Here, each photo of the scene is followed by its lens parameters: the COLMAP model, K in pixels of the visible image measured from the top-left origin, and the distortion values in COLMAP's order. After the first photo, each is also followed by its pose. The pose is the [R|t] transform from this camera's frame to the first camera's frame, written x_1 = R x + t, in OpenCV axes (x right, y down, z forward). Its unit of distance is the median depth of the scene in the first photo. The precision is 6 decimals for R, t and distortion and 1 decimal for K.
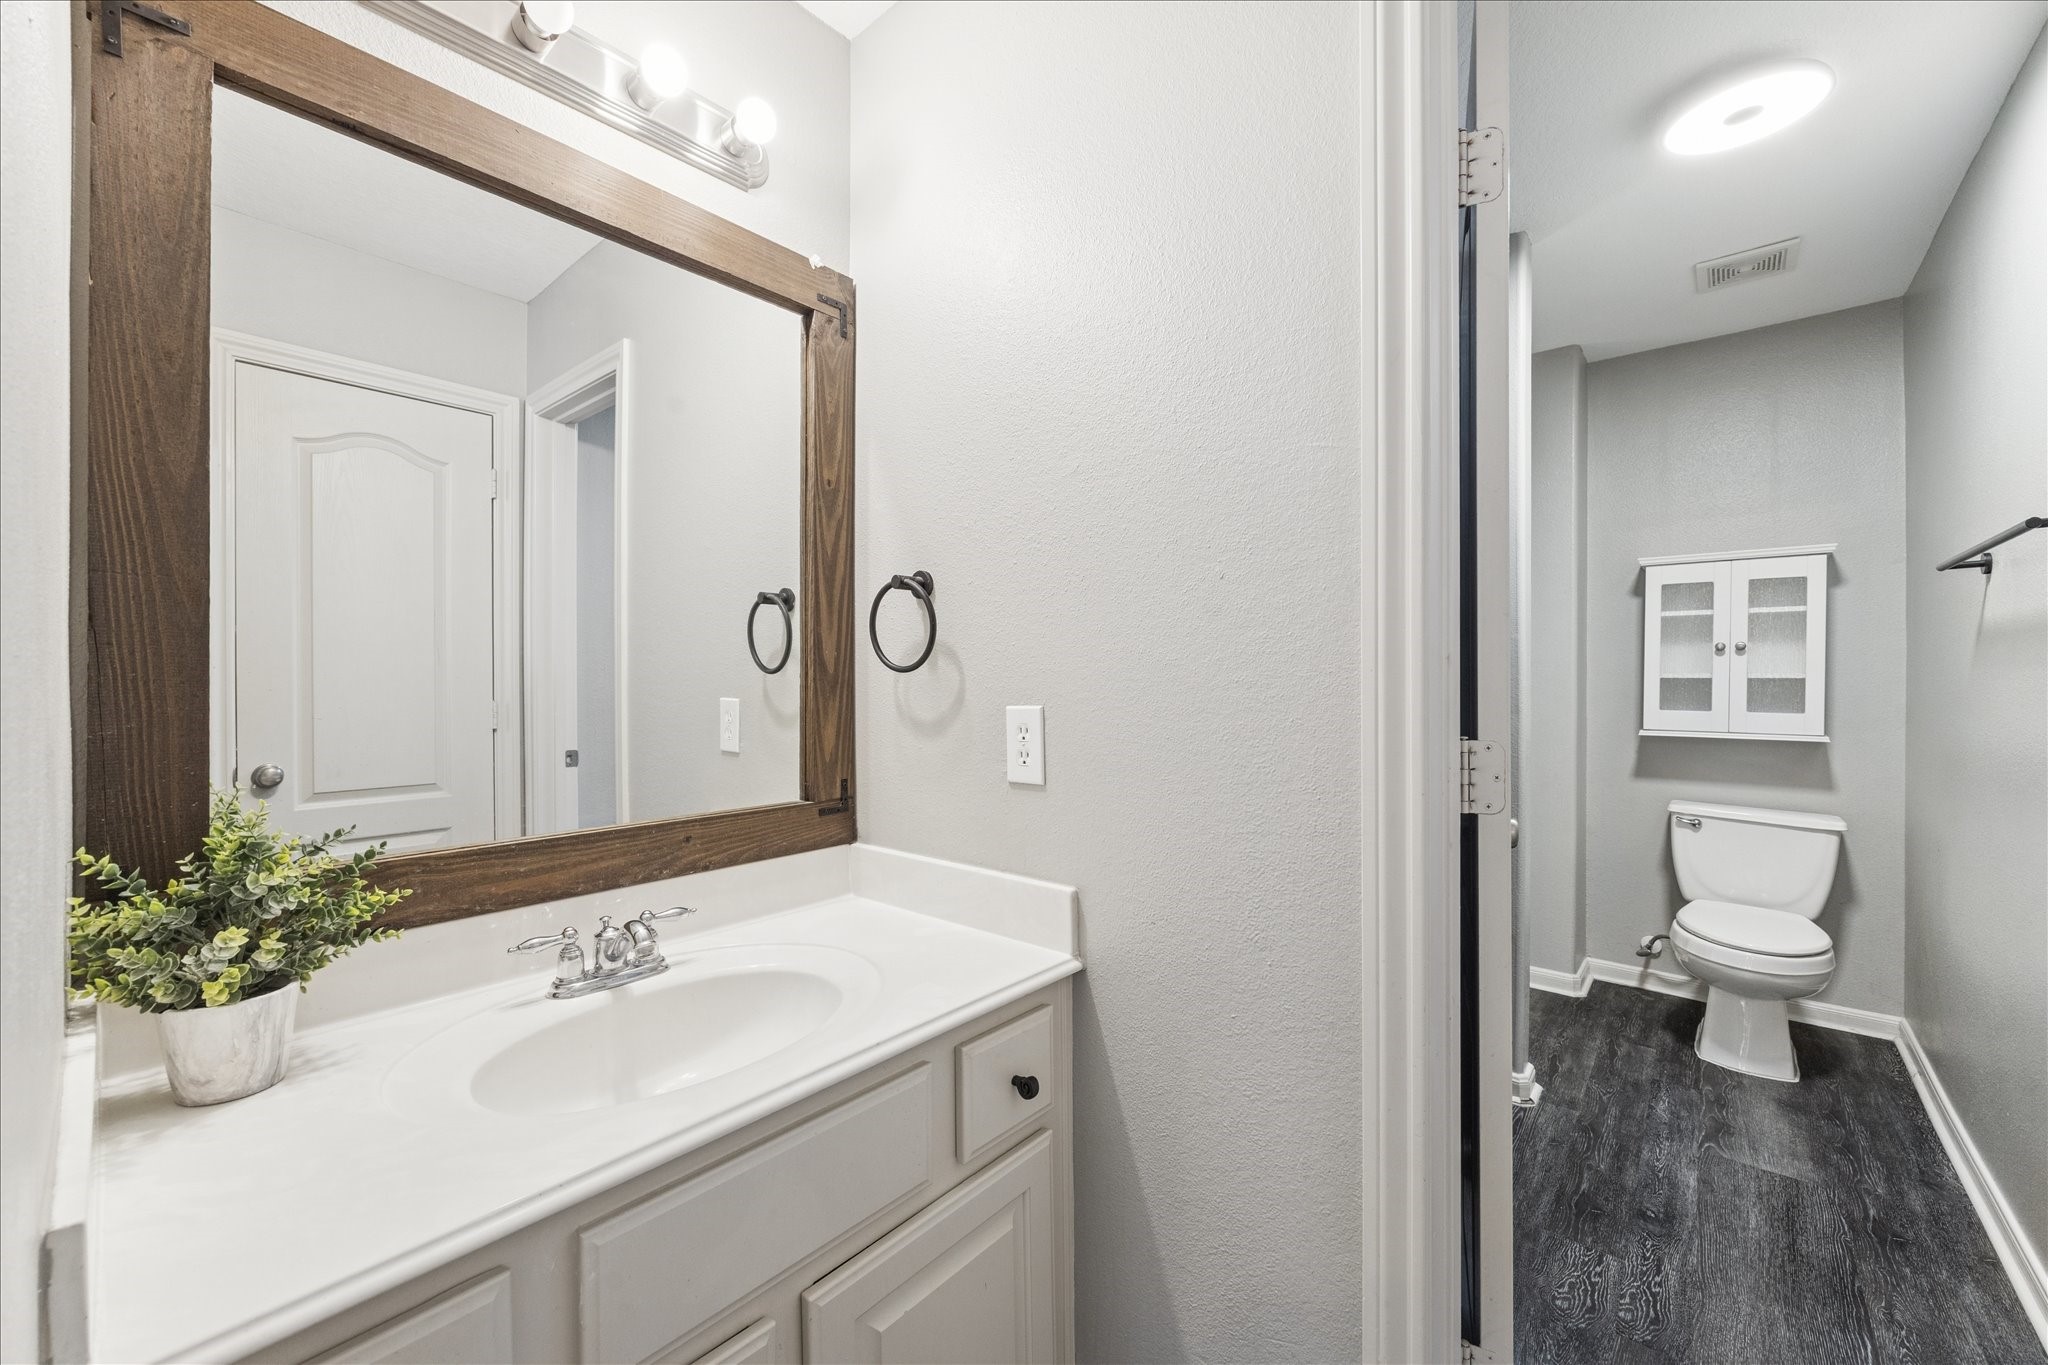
lens RADIAL K [[789.1, 0, 1033.4], [0, 789.1, 681.8], [0, 0, 1]] dist [0.000081, -0.000003]
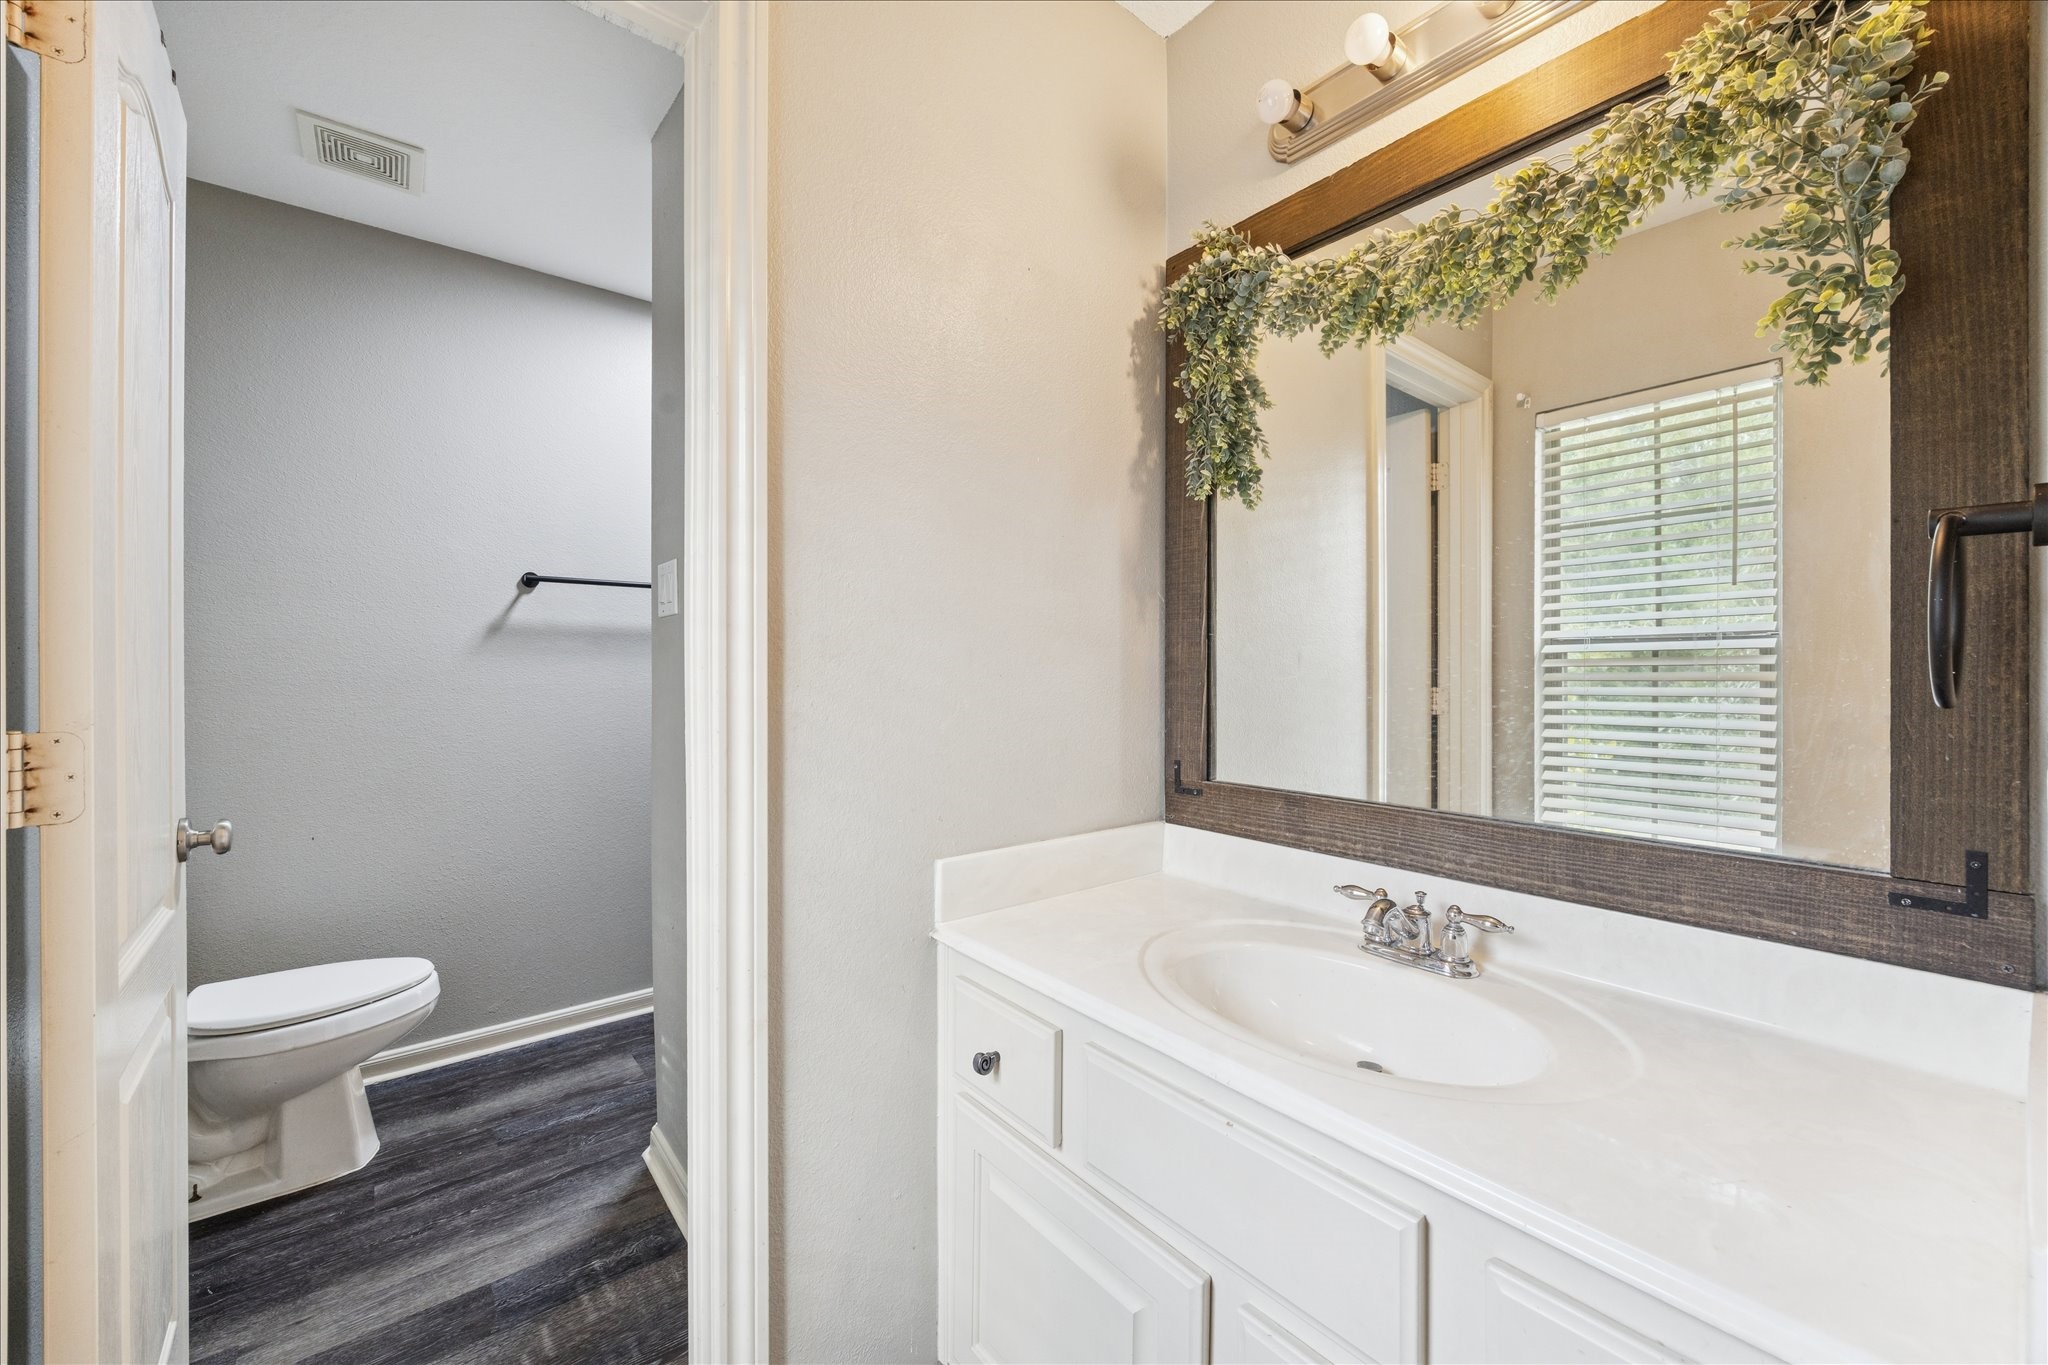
lens RADIAL K [[789.1, 0, 1017.4], [0, 789.1, 672.6], [0, 0, 1]] dist [0.000081, -0.000003]
pose [[-0.985378, -0.001689, 0.170375, 0.101833], [-0.001232, 0.999995, 0.002786, 0.002033], [-0.170379, 0.002535, -0.985375, 1.626988]]
